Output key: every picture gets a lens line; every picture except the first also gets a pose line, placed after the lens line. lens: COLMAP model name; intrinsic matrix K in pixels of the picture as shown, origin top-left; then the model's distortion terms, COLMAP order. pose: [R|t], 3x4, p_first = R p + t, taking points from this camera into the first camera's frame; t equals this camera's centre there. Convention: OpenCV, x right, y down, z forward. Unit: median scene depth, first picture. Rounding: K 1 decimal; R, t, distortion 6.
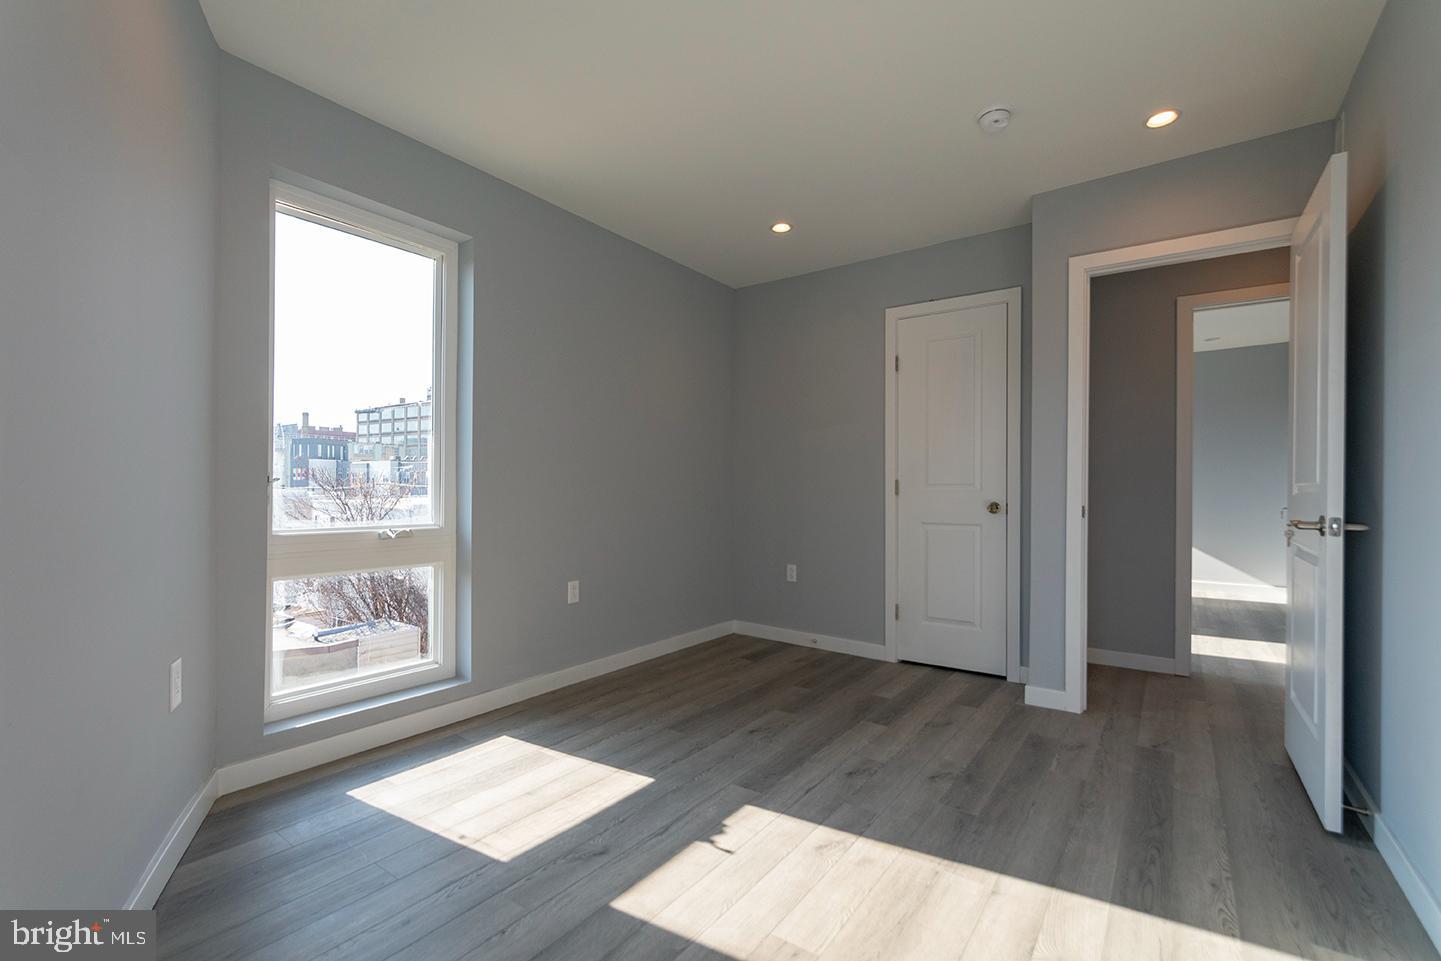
lens RADIAL K [[637.3, 0, 718.2], [0, 637.3, 487.4], [0, 0, 1]] dist [0.000681, 0.000134]
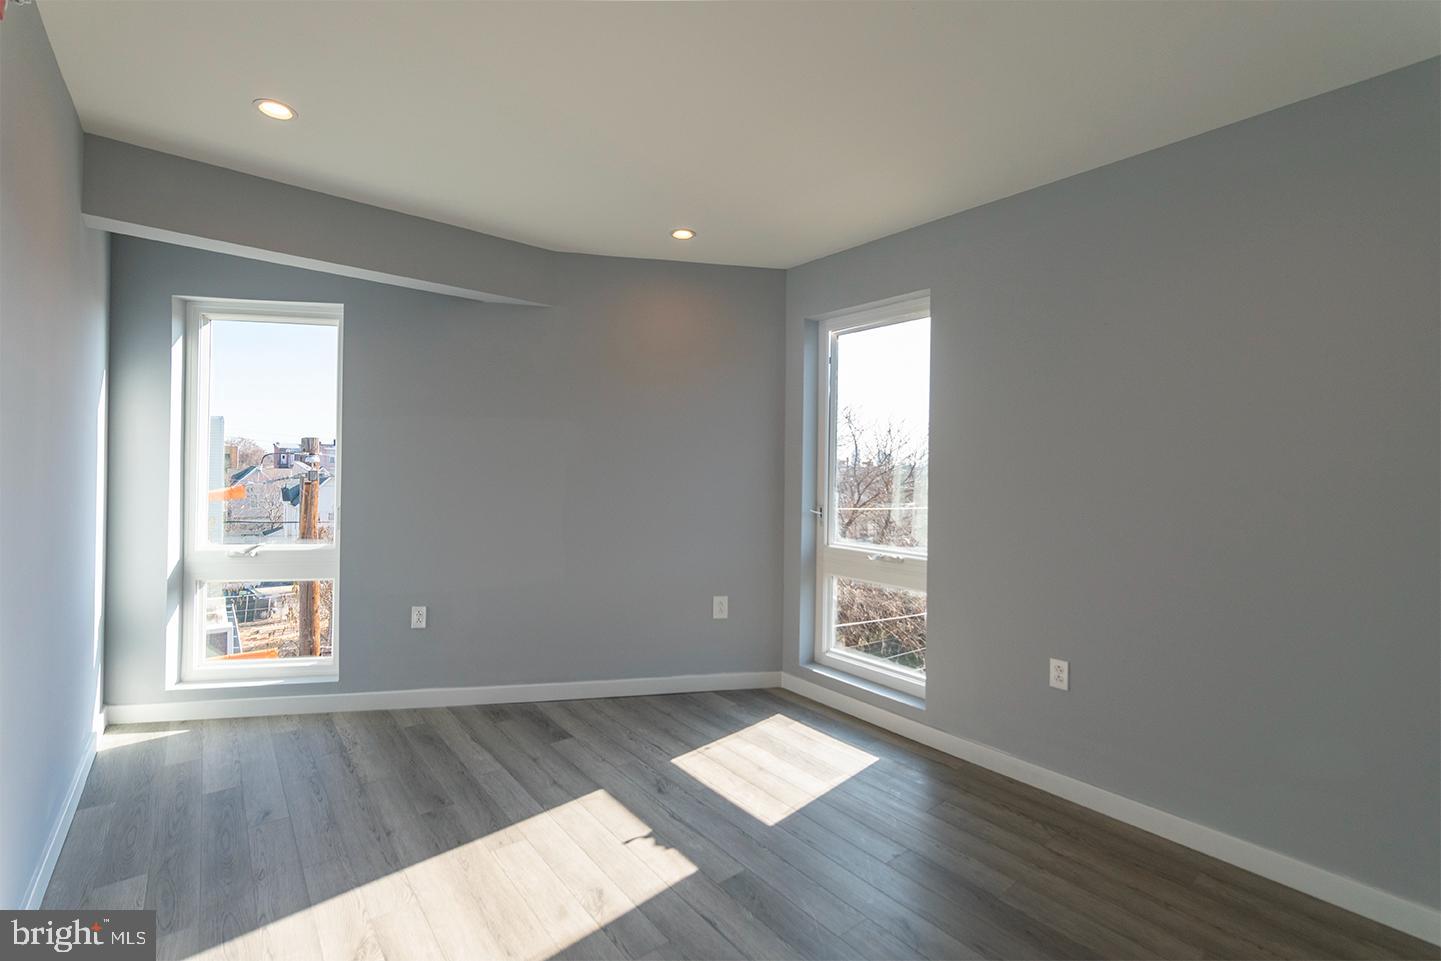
lens RADIAL K [[665.1, 0, 716.5], [0, 665.1, 470.2], [0, 0, 1]] dist [-0.001226, -0.000122]
pose [[-0.292122, -0.005832, -0.956363, 1.018799], [-0.013421, 0.999908, -0.001998, -0.111377], [0.956287, 0.012252, -0.292173, 1.324164]]
